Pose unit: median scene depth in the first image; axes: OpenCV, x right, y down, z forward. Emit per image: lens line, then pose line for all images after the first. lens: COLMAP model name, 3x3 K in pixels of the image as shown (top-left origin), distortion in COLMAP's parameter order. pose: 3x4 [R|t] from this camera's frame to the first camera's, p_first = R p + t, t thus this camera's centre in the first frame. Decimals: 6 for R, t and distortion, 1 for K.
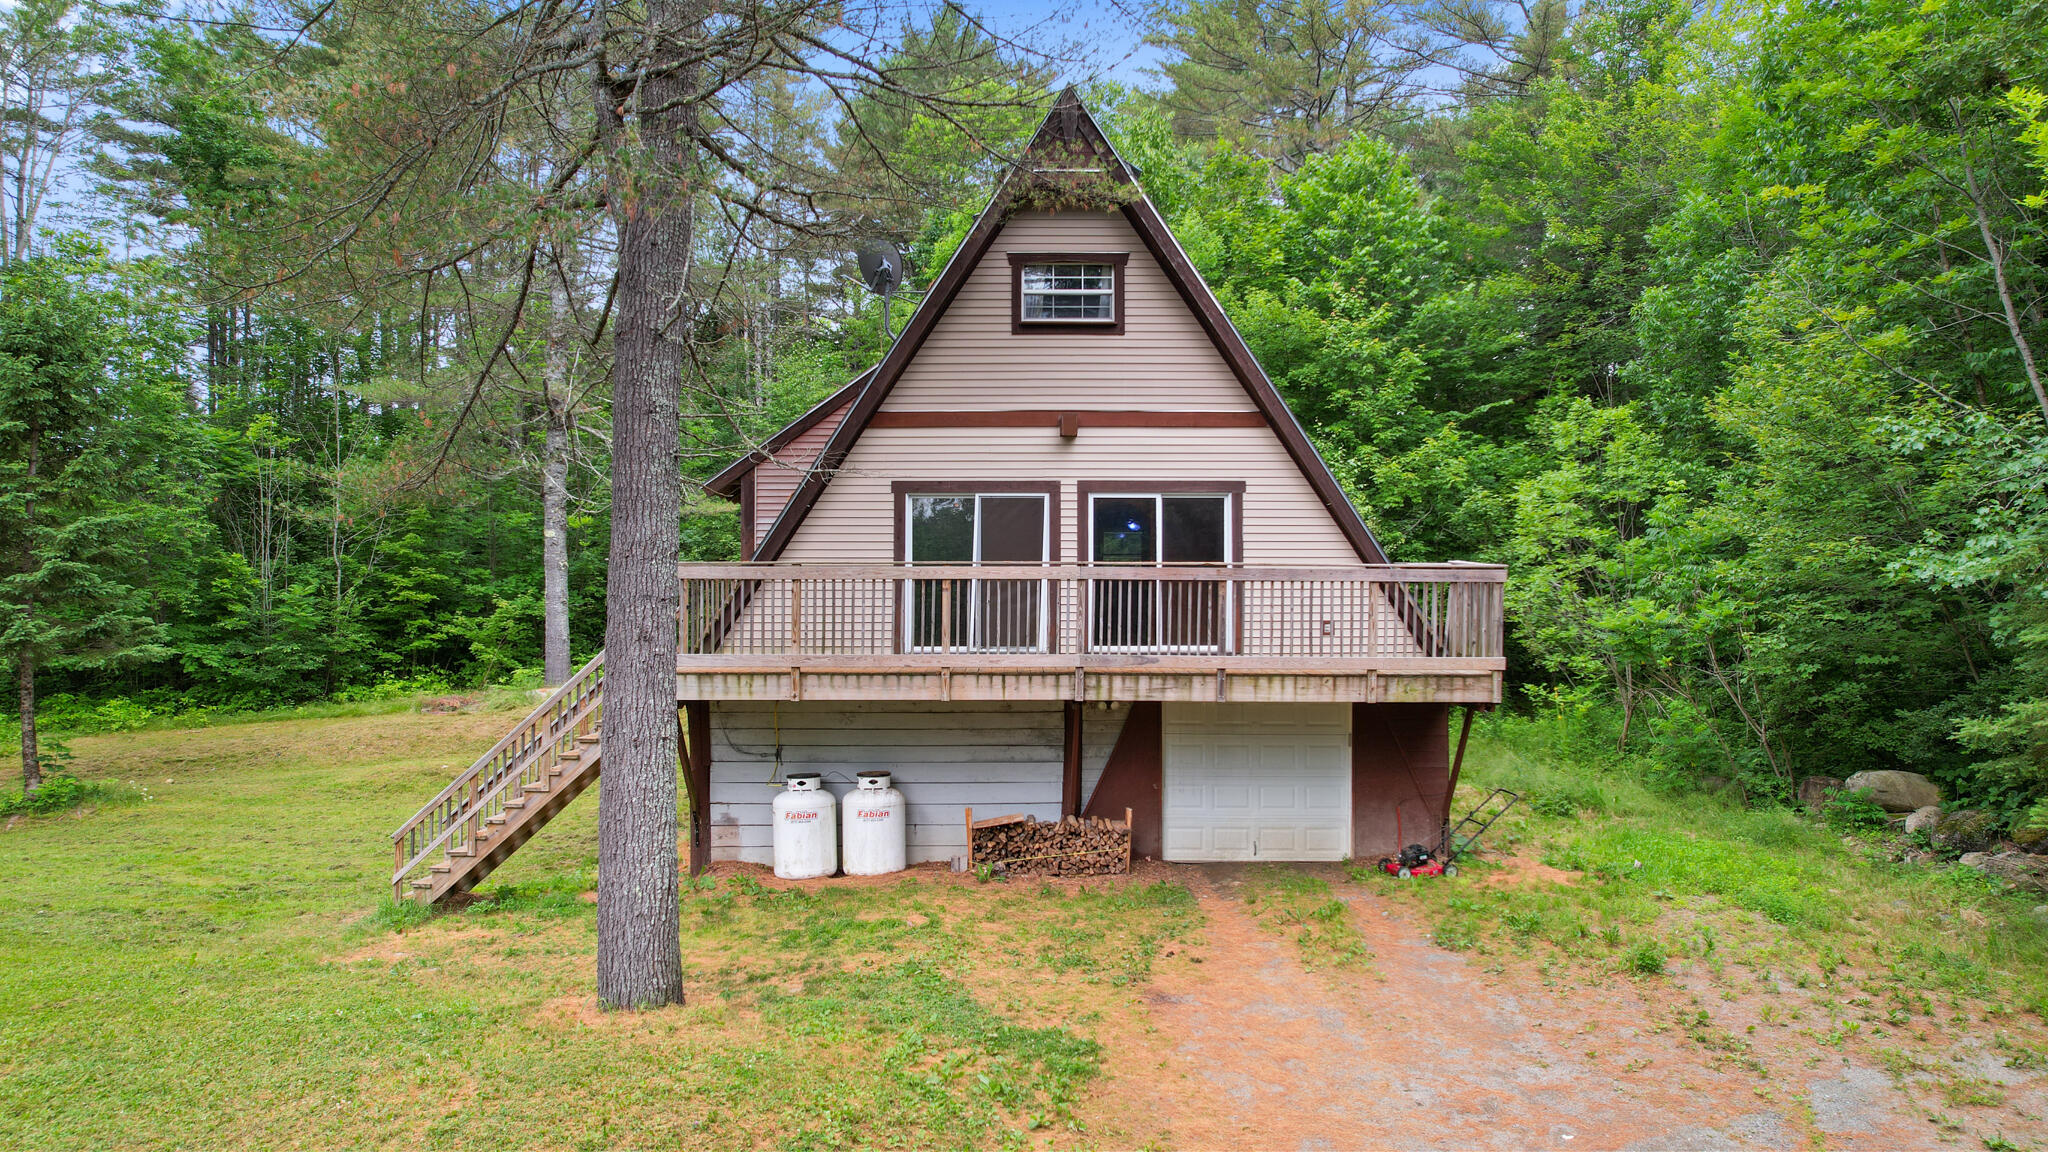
lens RADIAL K [[1313.0, 0, 1038.9], [0, 1313.0, 569.7], [0, 0, 1]] dist [-0.094817, 0.082711]
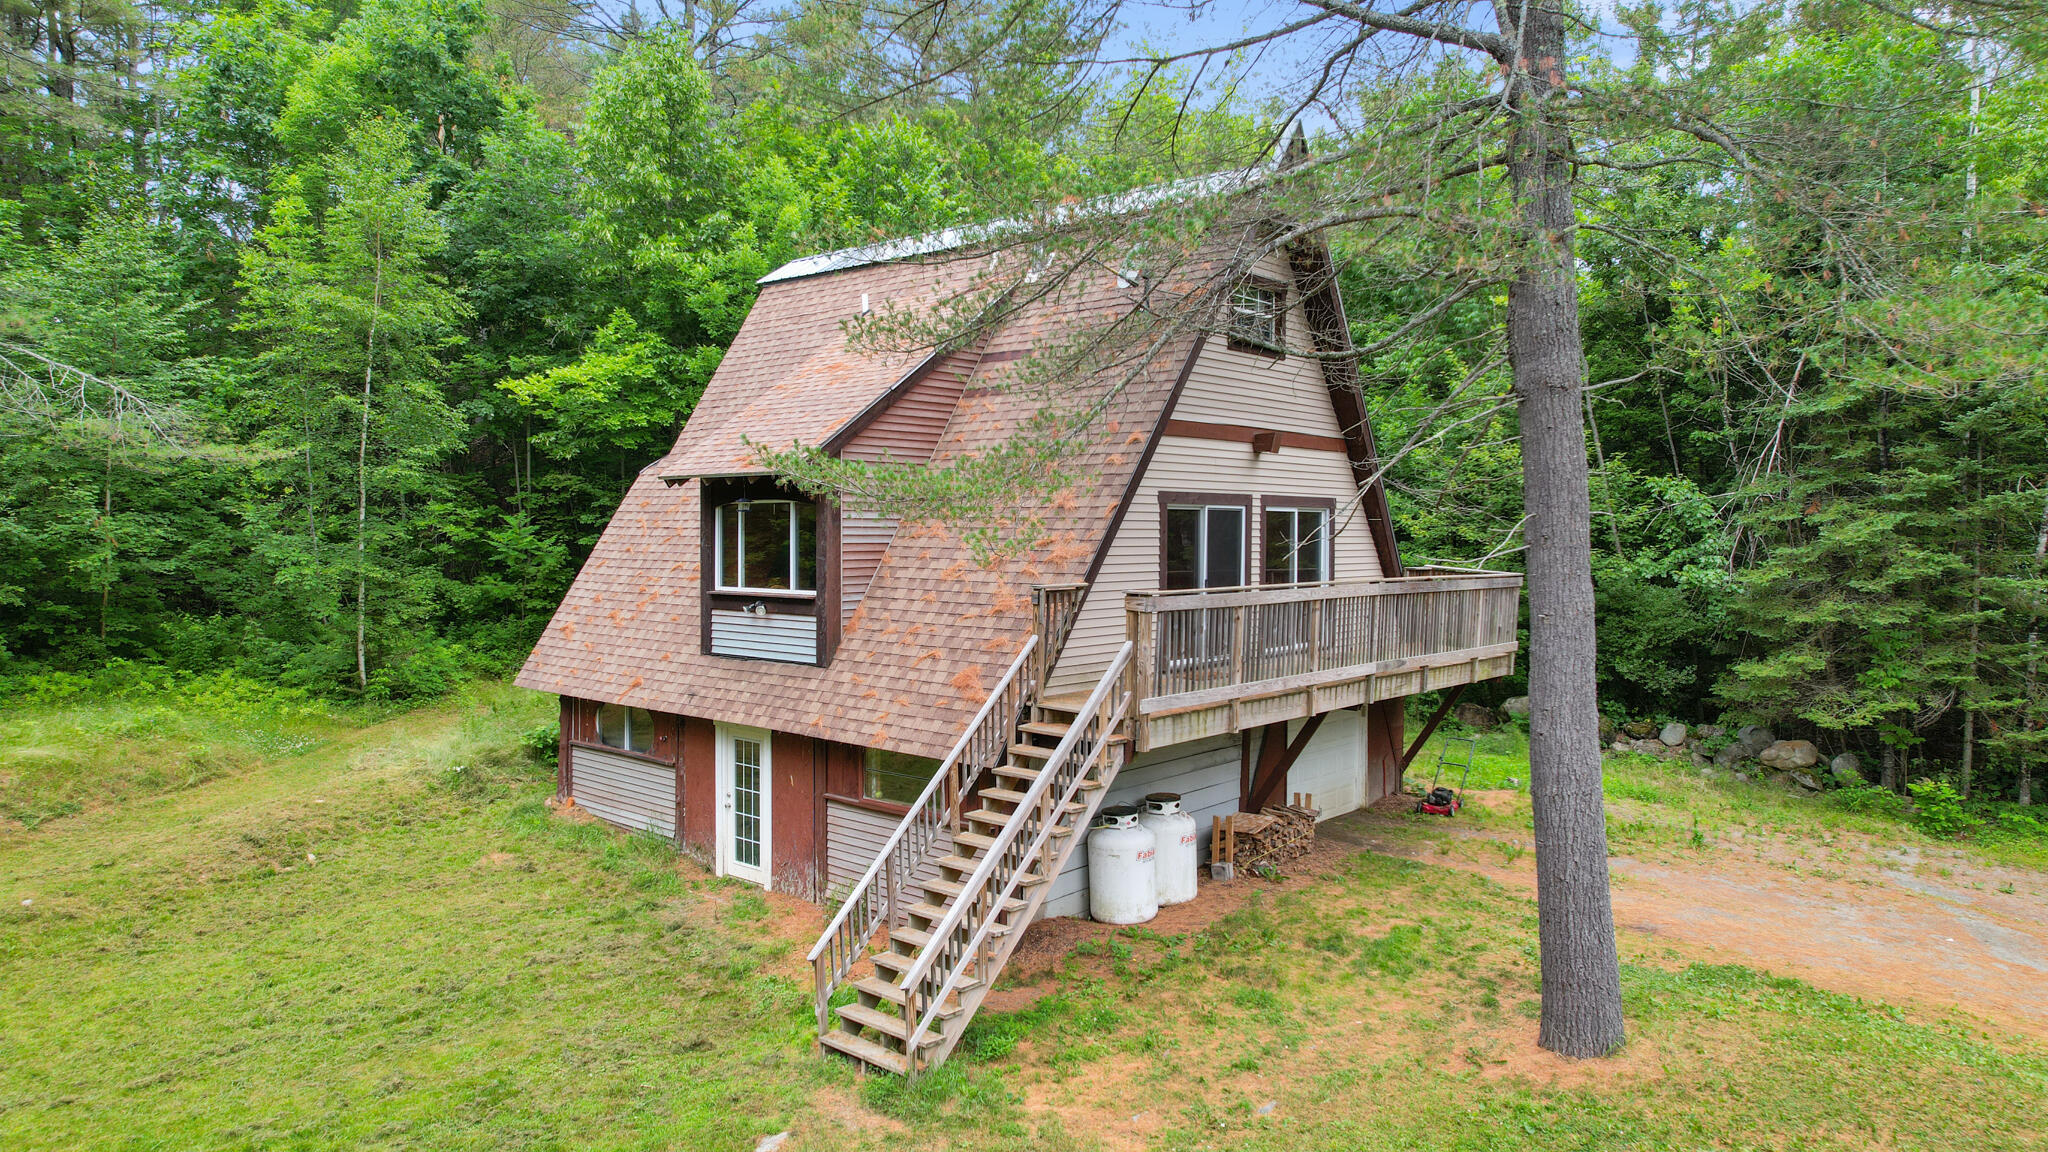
lens RADIAL K [[1313.0, 0, 1038.9], [0, 1313.0, 569.7], [0, 0, 1]] dist [-0.094817, 0.082711]
pose [[0.669870, -0.020237, 0.742203, -0.877380], [-0.020638, 0.998735, 0.045858, -0.052408], [-0.742192, -0.046037, 0.668605, 0.423345]]
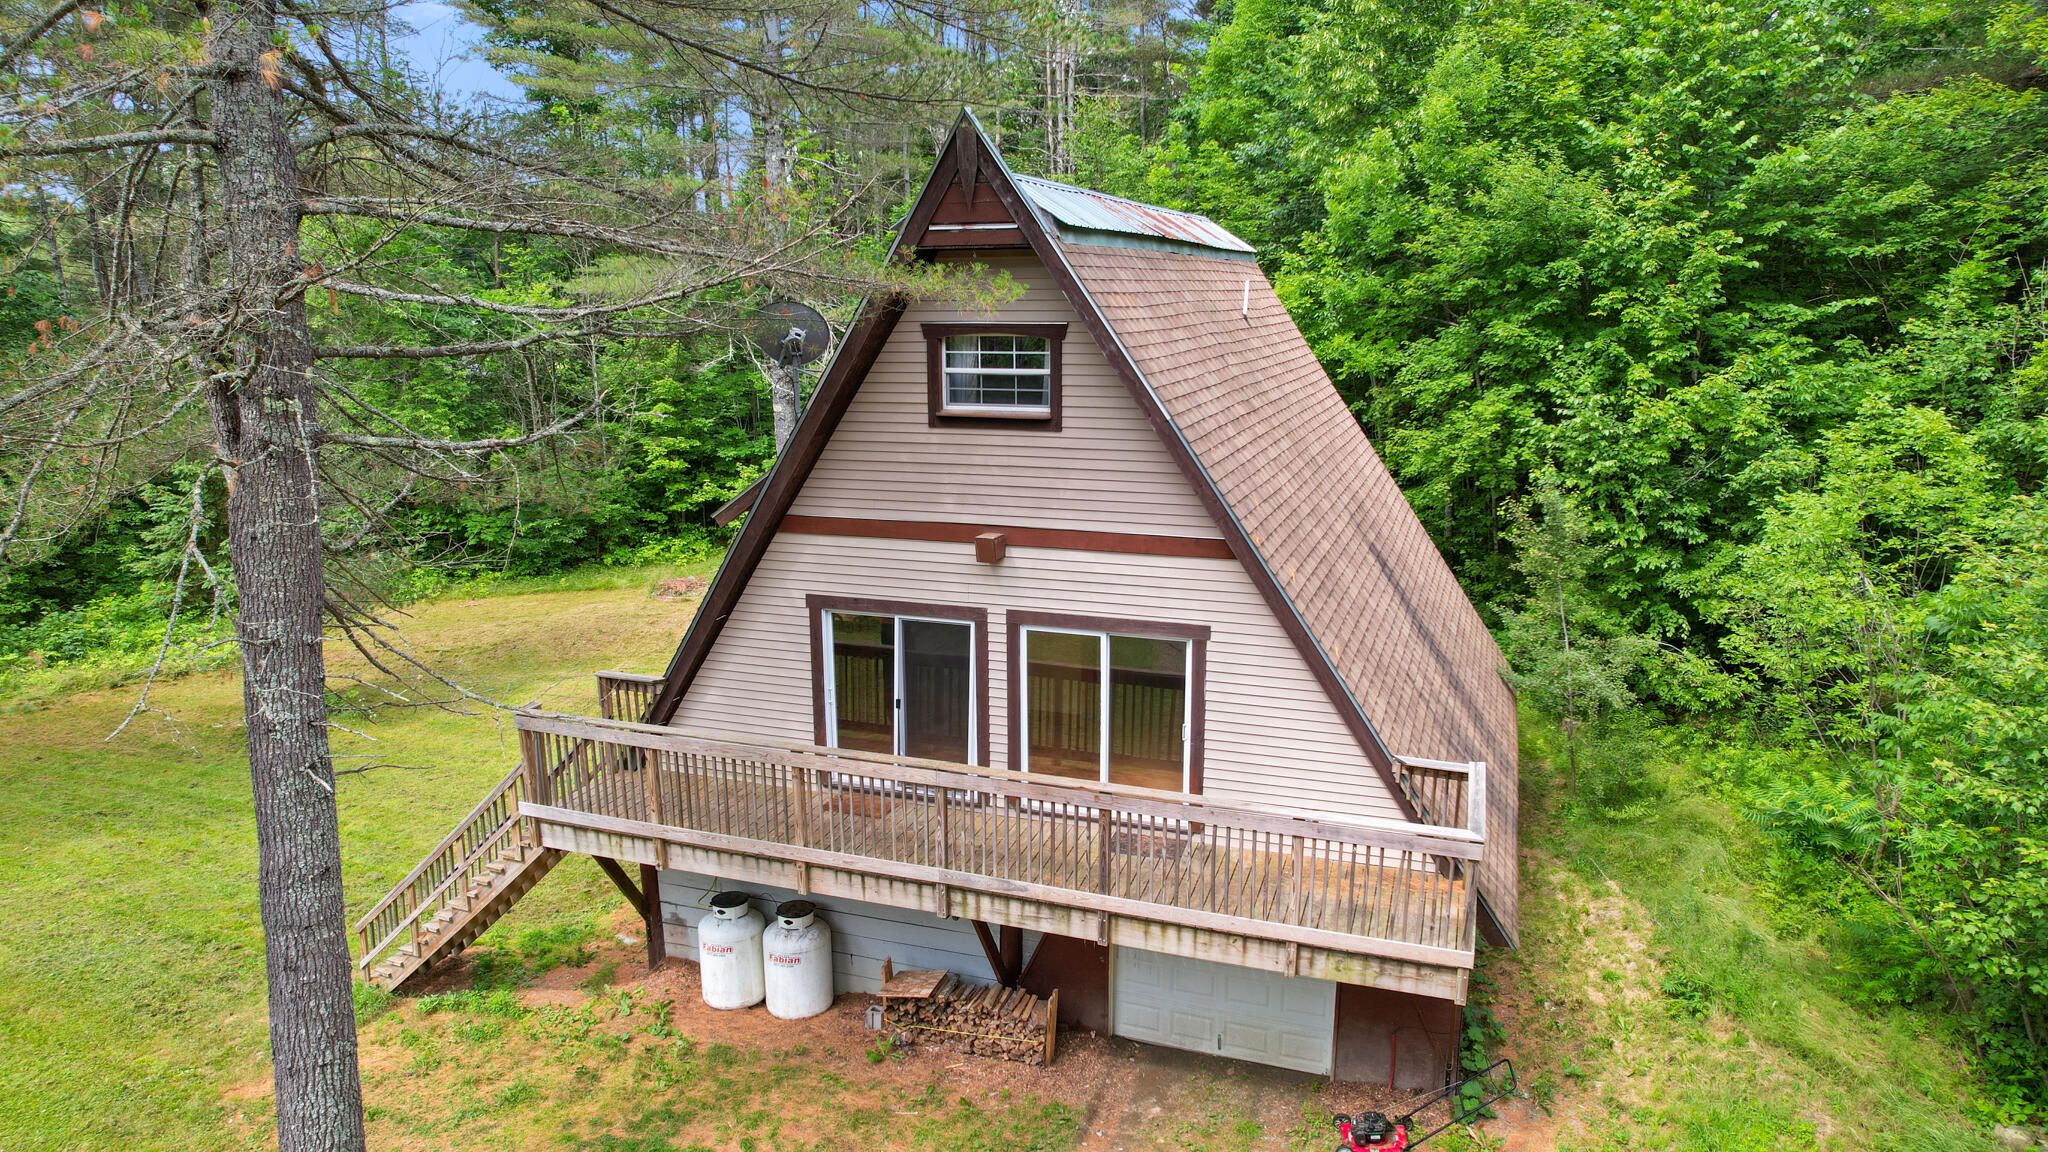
lens RADIAL K [[1313.0, 0, 1038.9], [0, 1313.0, 569.7], [0, 0, 1]] dist [-0.094817, 0.082711]
pose [[0.938629, 0.067736, -0.338213, 0.322373], [0.013470, 0.972583, 0.232166, -0.281663], [0.344666, -0.222474, 0.911982, 0.268316]]
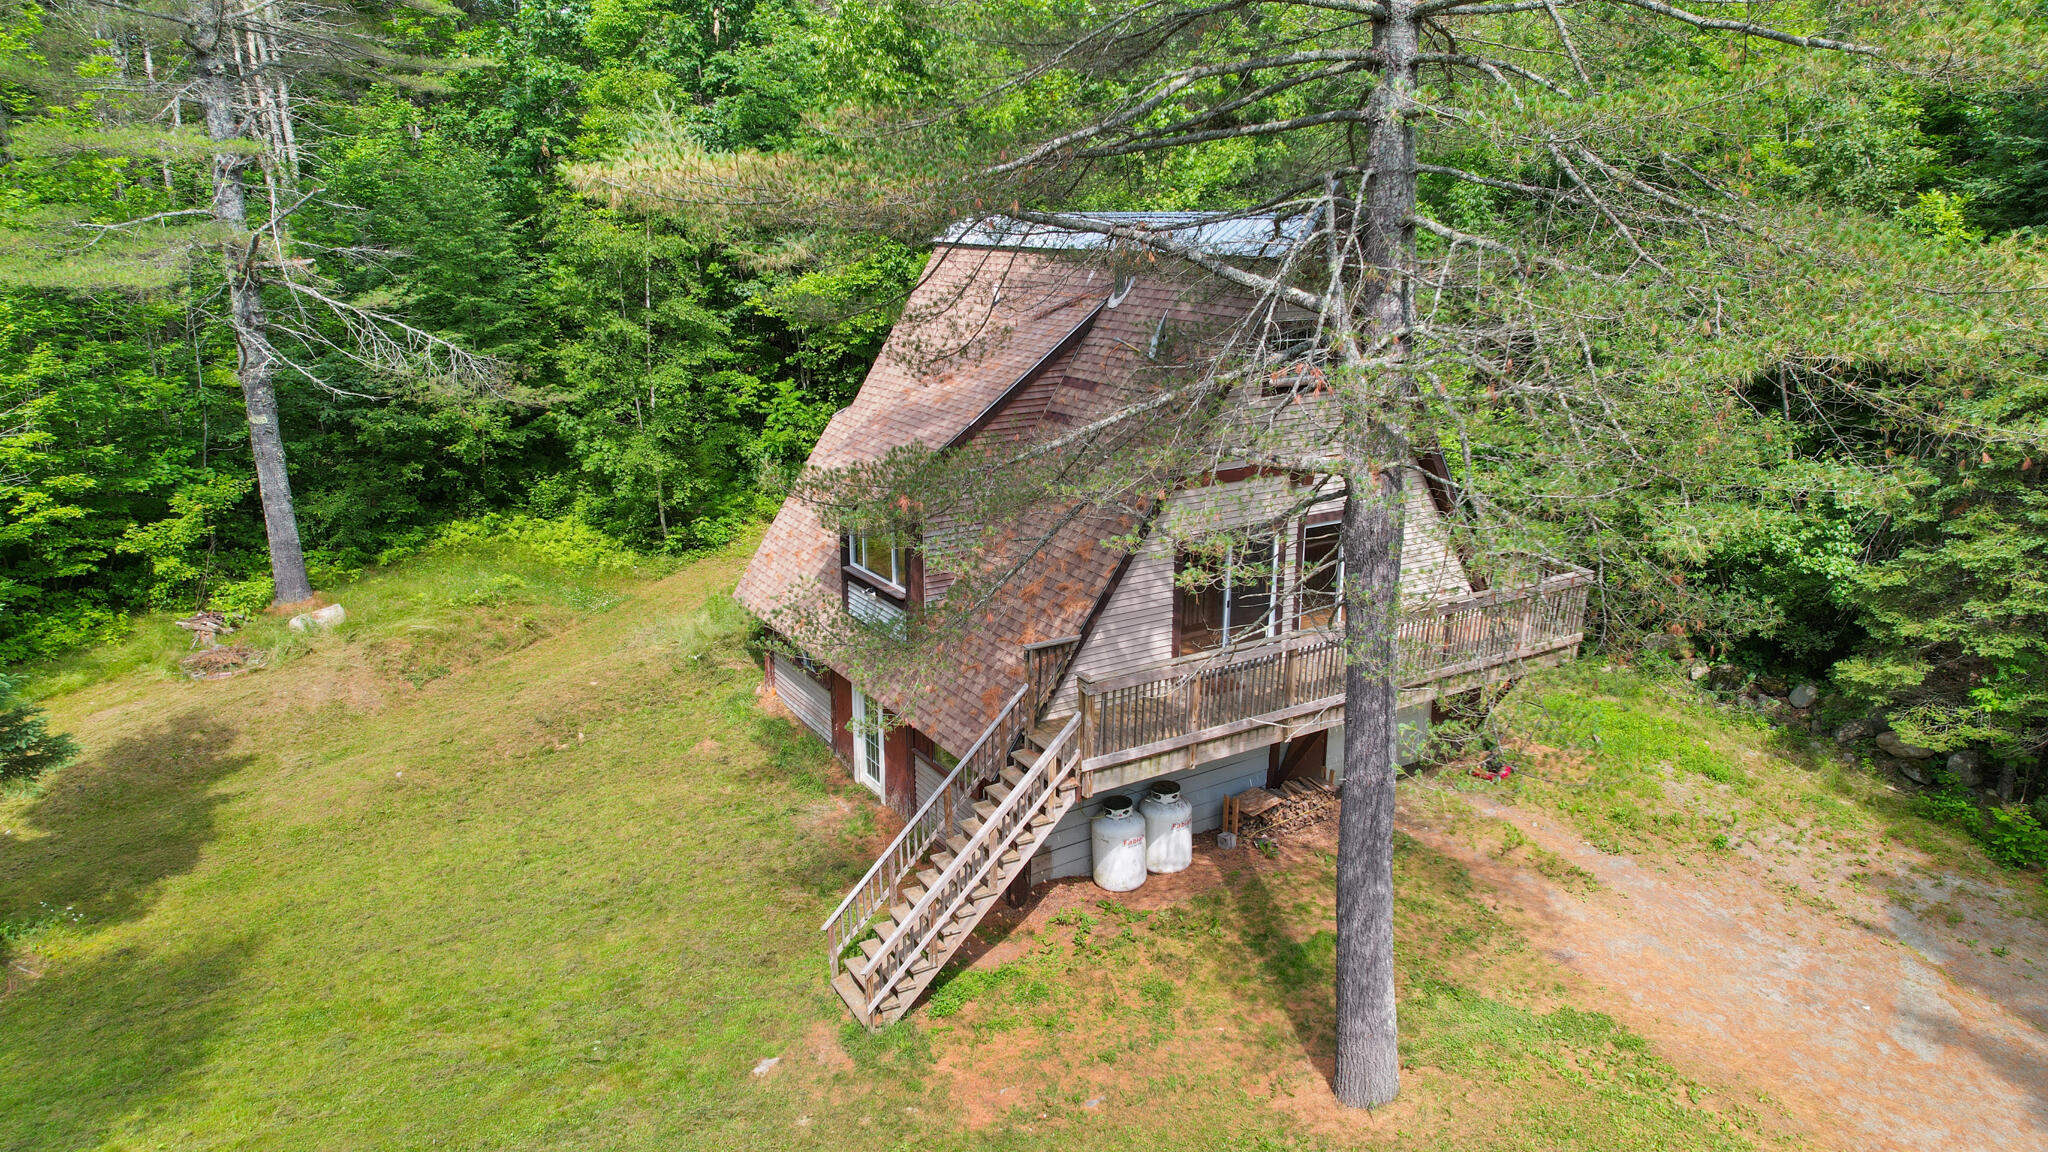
lens RADIAL K [[1313.0, 0, 1038.9], [0, 1313.0, 569.7], [0, 0, 1]] dist [-0.094817, 0.082711]
pose [[0.858355, -0.134405, 0.495138, -0.760005], [-0.013664, 0.958745, 0.283938, -0.353001], [-0.512874, -0.250485, 0.821107, 0.143559]]
